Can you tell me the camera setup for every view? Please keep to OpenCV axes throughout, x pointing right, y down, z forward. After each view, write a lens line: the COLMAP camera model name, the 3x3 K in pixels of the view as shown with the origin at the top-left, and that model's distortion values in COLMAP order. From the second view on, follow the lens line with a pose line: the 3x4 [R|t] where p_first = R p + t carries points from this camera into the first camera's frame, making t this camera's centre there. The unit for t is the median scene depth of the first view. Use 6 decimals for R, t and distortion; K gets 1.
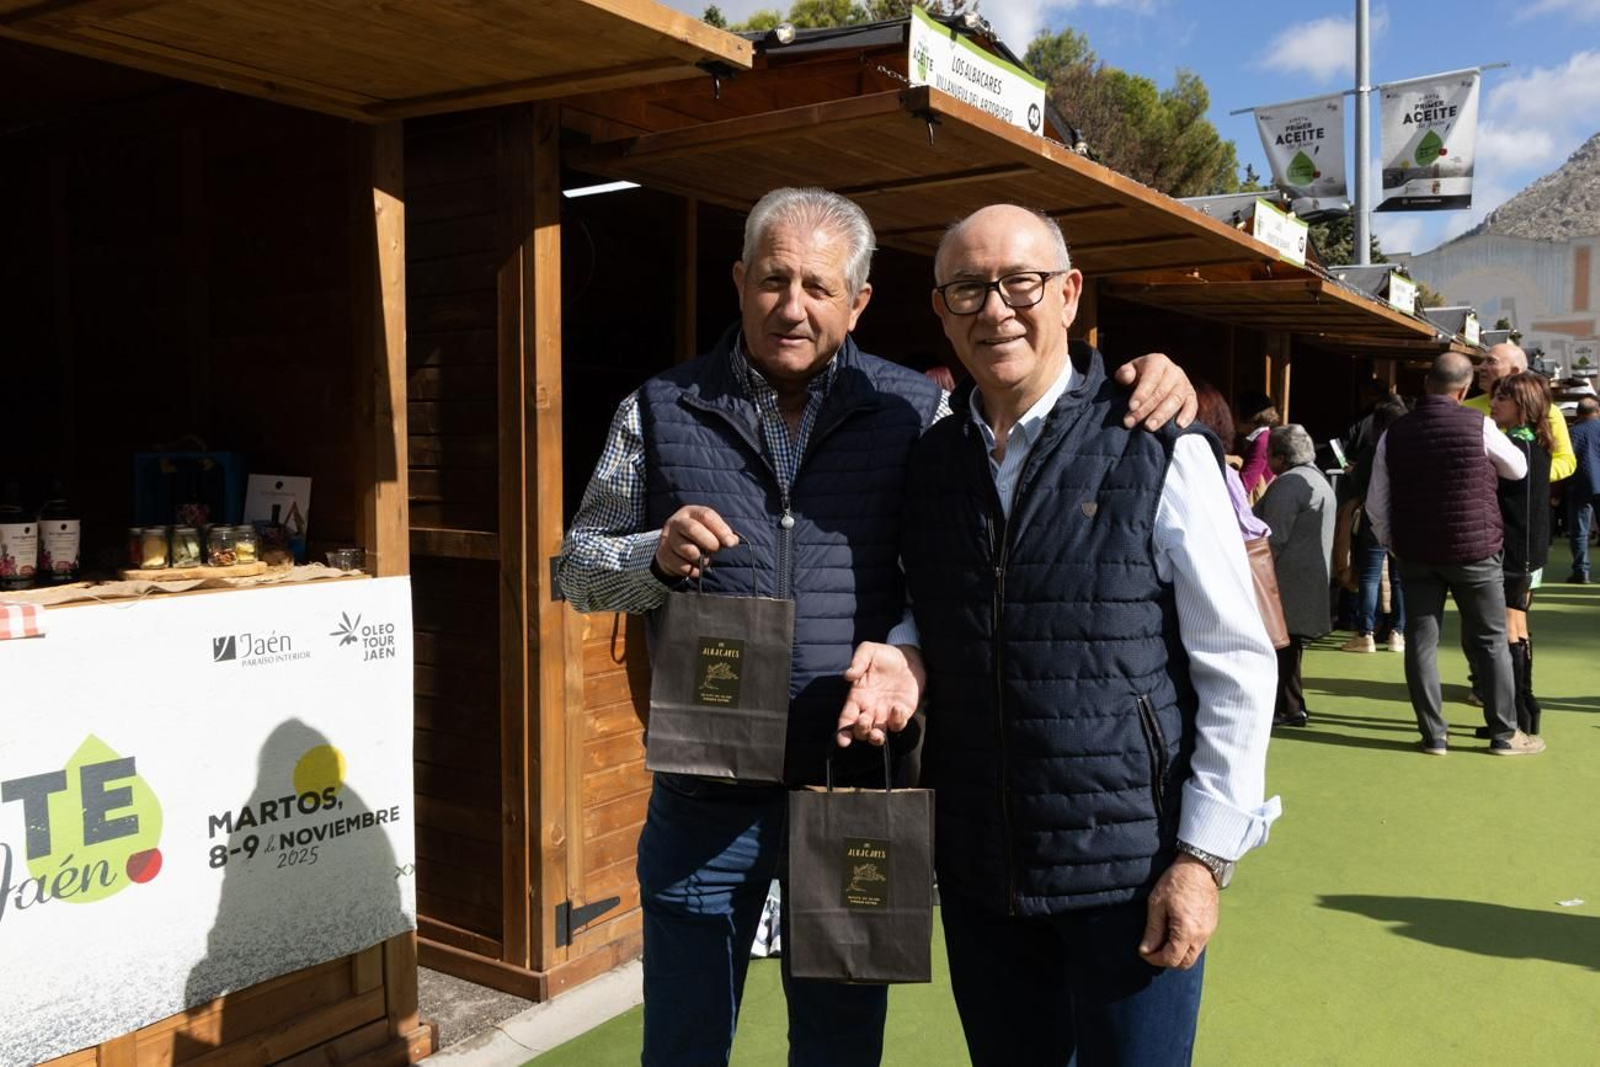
lens RADIAL K [[1336.8, 0, 804.5], [0, 1336.8, 533.5], [0, 0, 1]] dist [-0.006624, 0.000236]
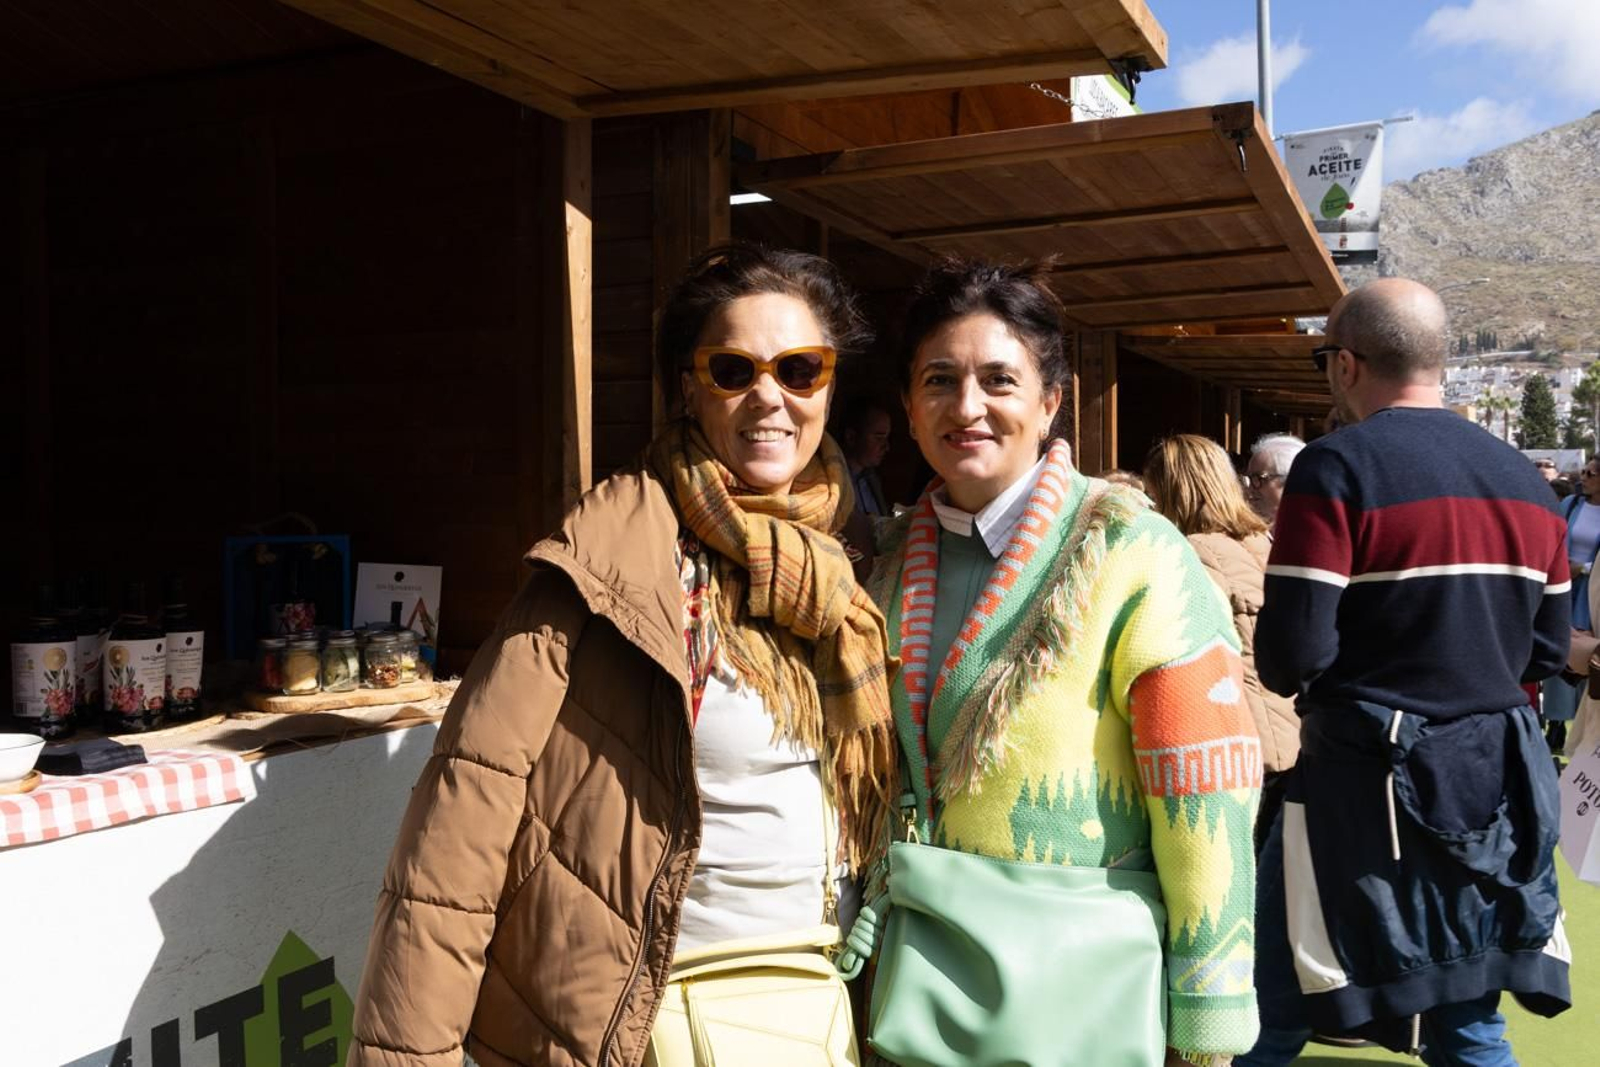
lens RADIAL K [[1445.4, 0, 797.6], [0, 1445.4, 530.4], [0, 0, 1]] dist [-0.002757, 0.008931]
pose [[0.987189, -0.006003, 0.159440, -0.308269], [0.013675, 0.998798, -0.047060, -0.020991], [-0.158966, 0.048638, 0.986085, 0.136502]]
